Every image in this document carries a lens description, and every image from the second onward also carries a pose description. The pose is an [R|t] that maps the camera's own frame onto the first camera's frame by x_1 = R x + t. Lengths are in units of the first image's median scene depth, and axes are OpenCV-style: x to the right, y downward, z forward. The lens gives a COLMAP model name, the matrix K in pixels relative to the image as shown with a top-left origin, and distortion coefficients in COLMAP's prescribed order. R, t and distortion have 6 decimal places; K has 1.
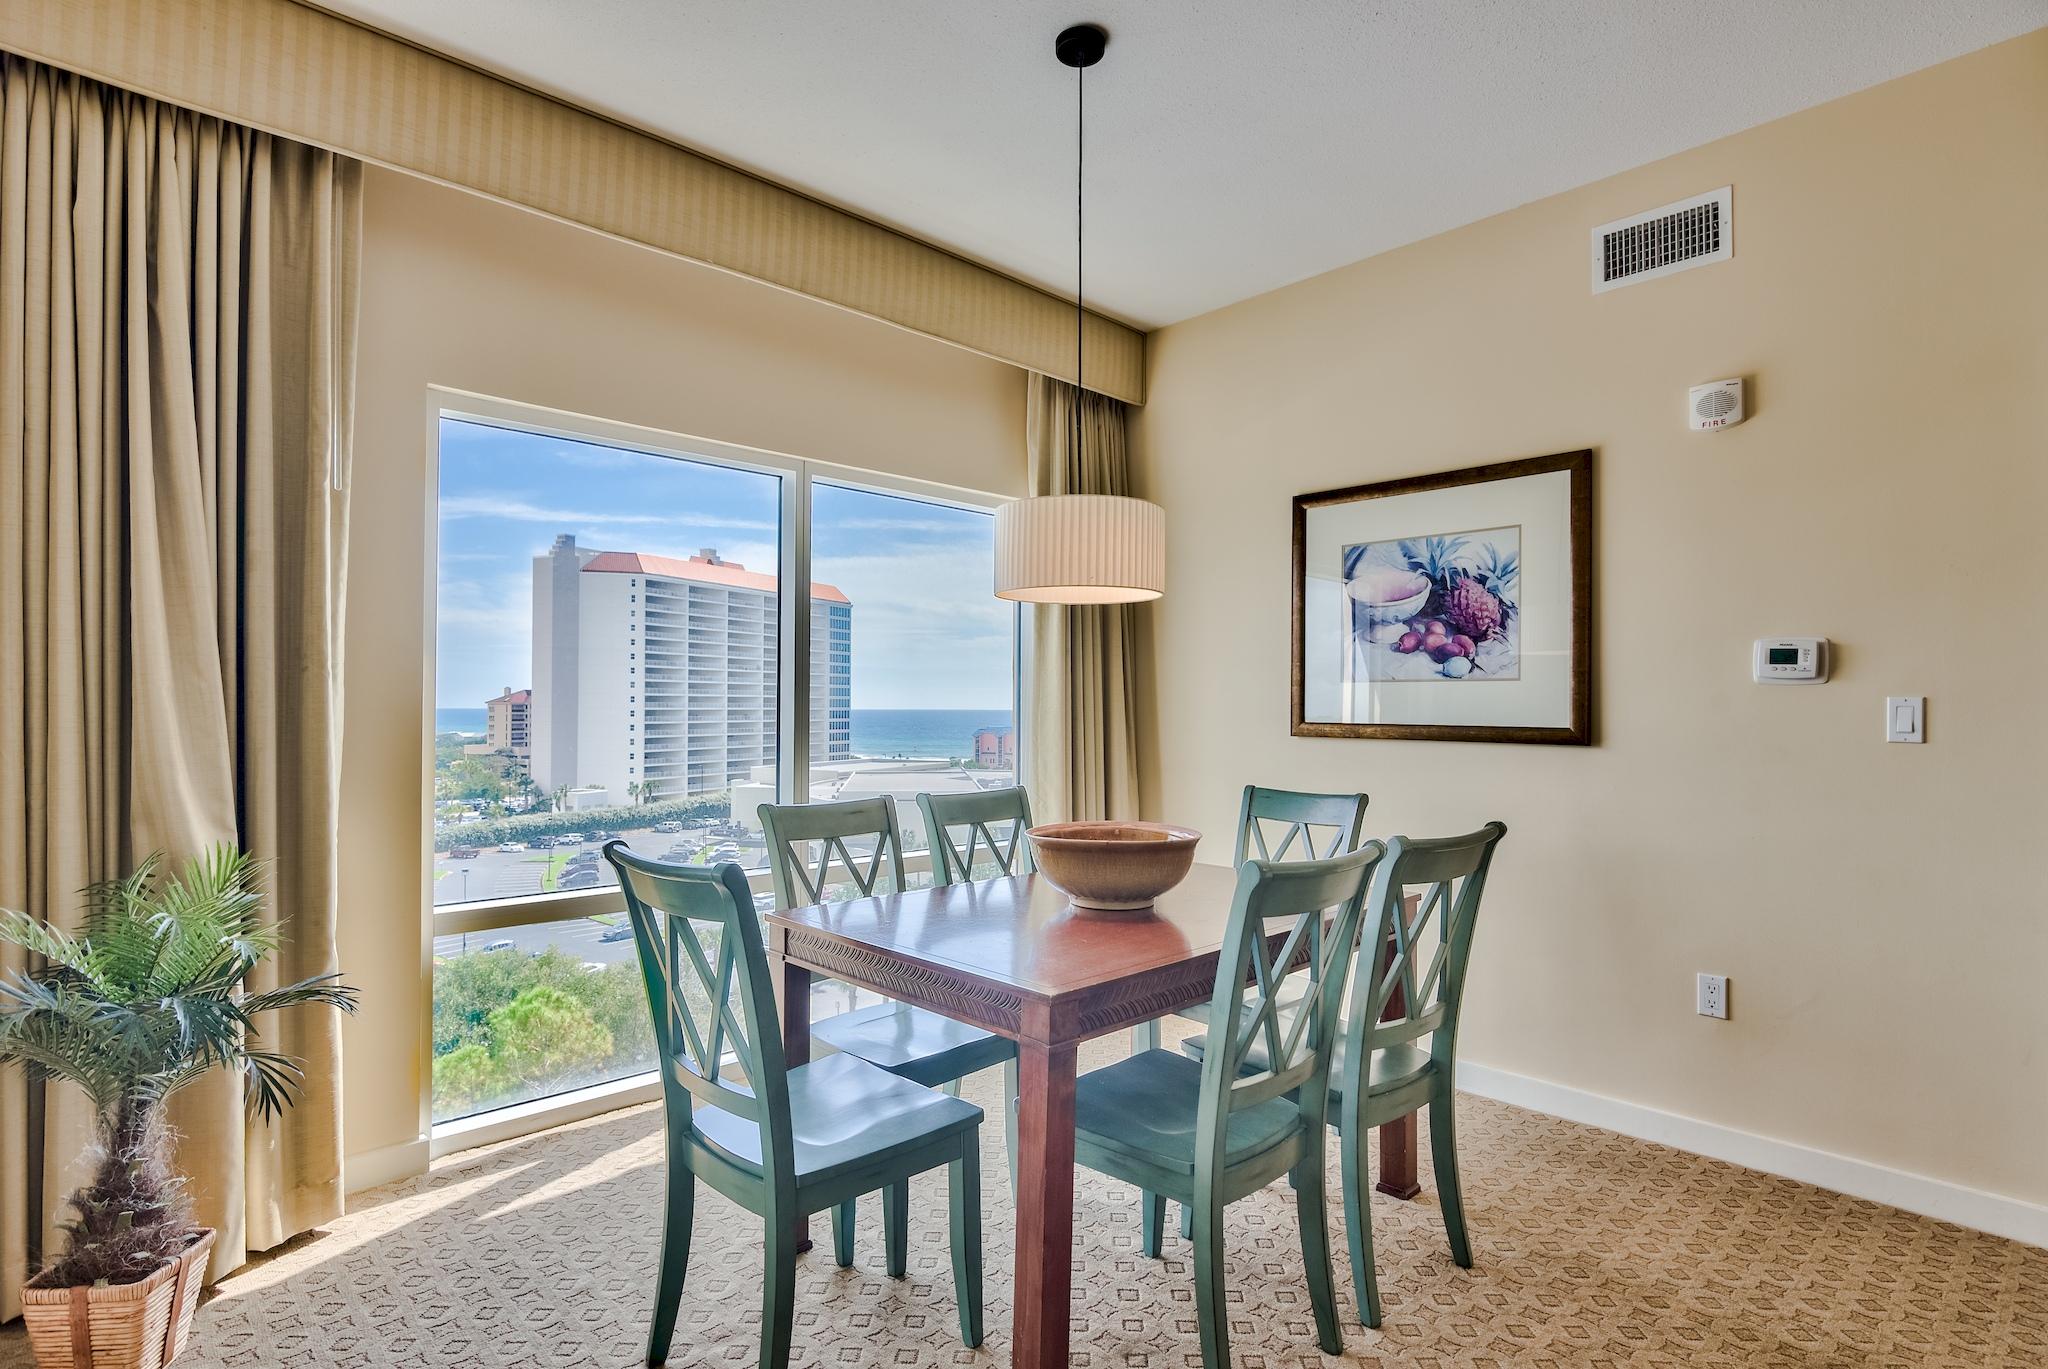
lens RADIAL K [[1035.4, 0, 1029.1], [0, 1035.4, 687.3], [0, 0, 1]] dist [-0.003706, -0.000487]
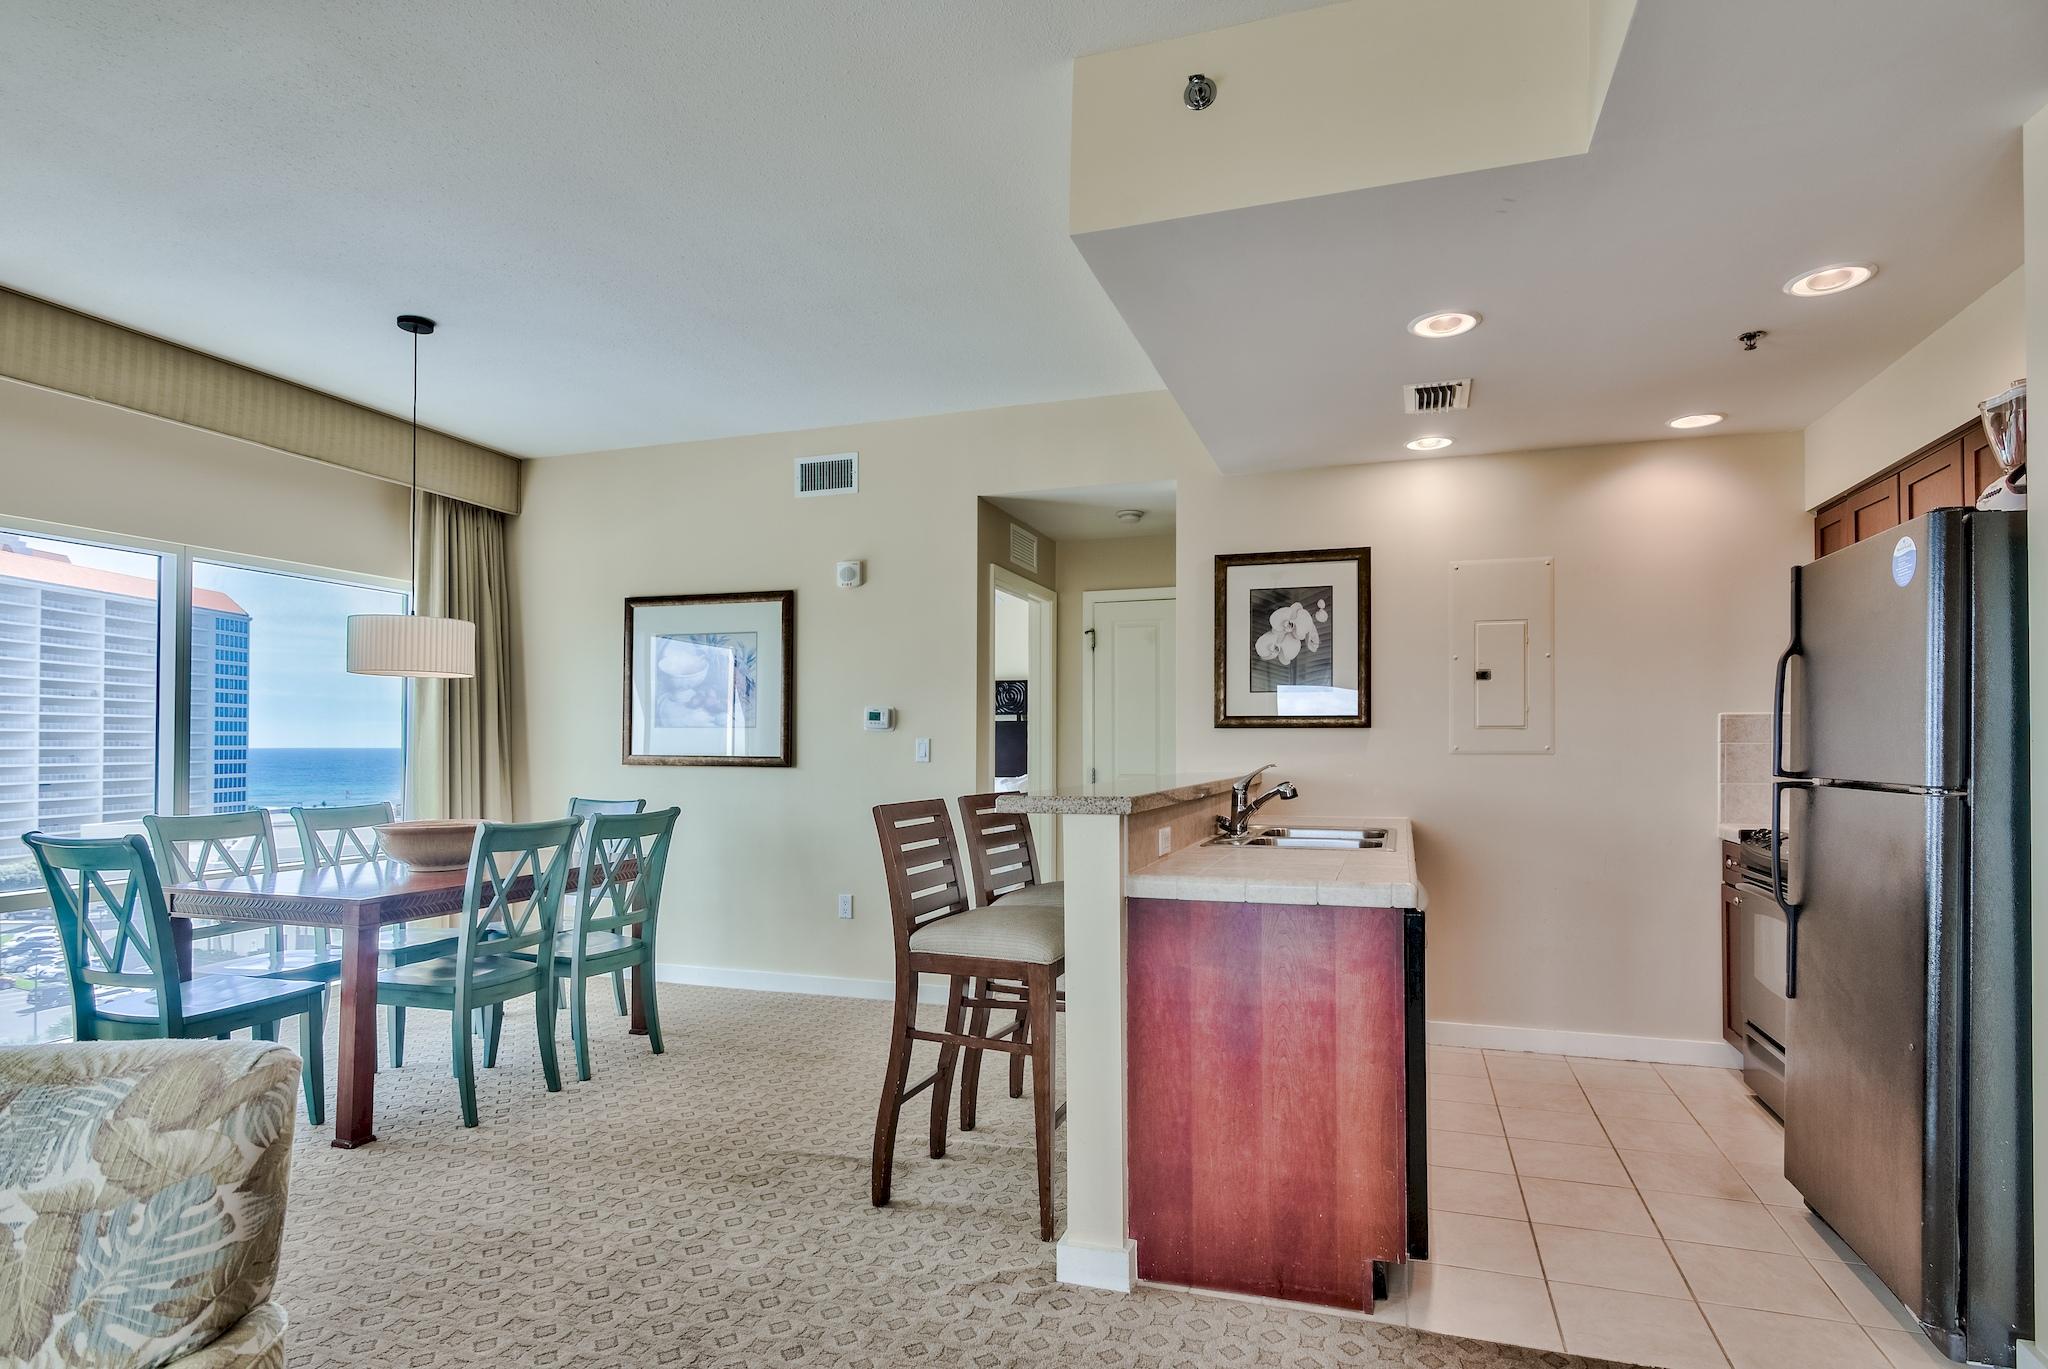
lens RADIAL K [[1035.4, 0, 1087.5], [0, 1035.4, 727.4], [0, 0, 1]] dist [-0.003706, -0.000487]
pose [[0.872176, 0.004675, 0.489170, 0.142501], [-0.006113, 0.999980, 0.001343, -0.013267], [-0.489154, -0.004162, 0.872188, -0.711573]]
